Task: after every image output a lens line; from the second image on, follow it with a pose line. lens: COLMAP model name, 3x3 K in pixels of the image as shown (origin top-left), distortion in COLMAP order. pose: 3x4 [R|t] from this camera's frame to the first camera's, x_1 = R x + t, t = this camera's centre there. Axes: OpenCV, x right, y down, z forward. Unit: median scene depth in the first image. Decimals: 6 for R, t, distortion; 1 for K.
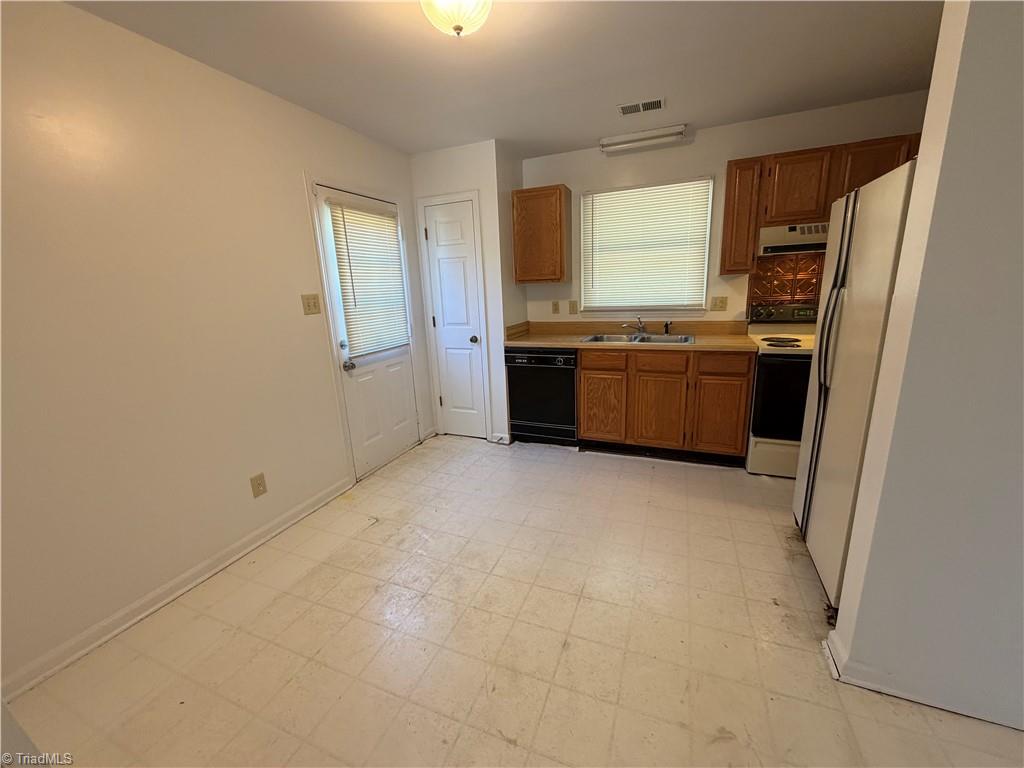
lens RADIAL K [[409.9, 0, 508.5], [0, 409.9, 382.5], [0, 0, 1]] dist [-0.001190, -0.000065]
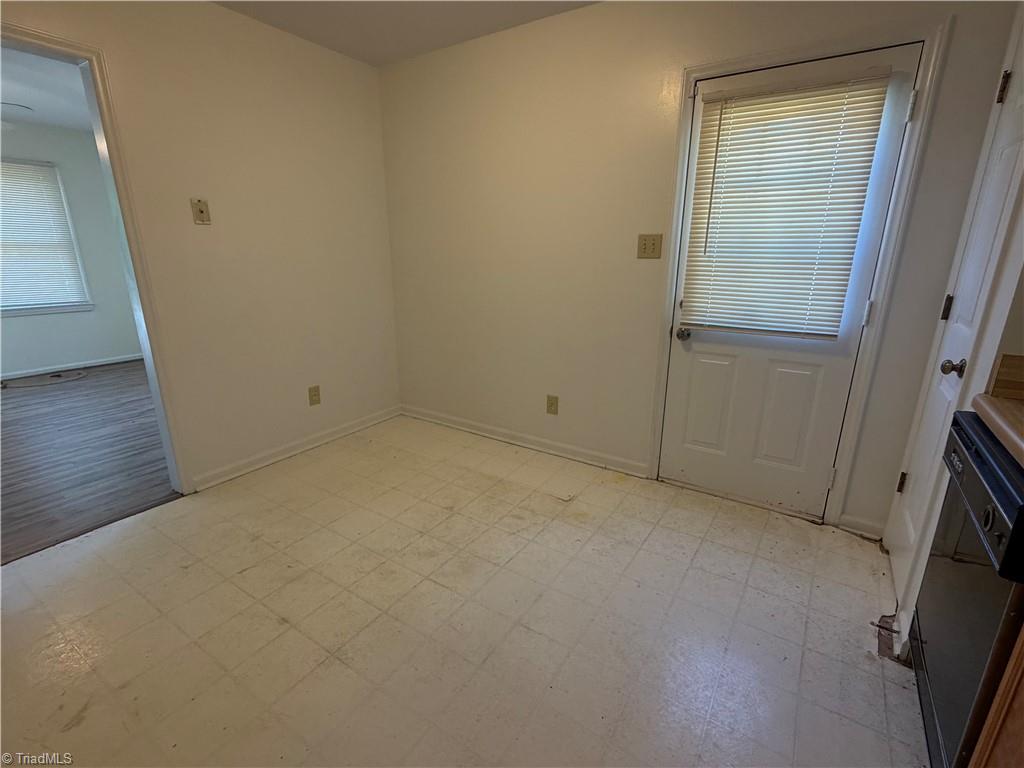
lens RADIAL K [[467.1, 0, 511.8], [0, 467.1, 383.9], [0, 0, 1]] dist [0.001610, -0.000698]
pose [[-0.175017, 0.317697, -0.931900, 0.401817], [-0.222942, 0.909136, 0.351807, -0.155988], [0.958992, 0.269332, -0.088286, 0.670553]]
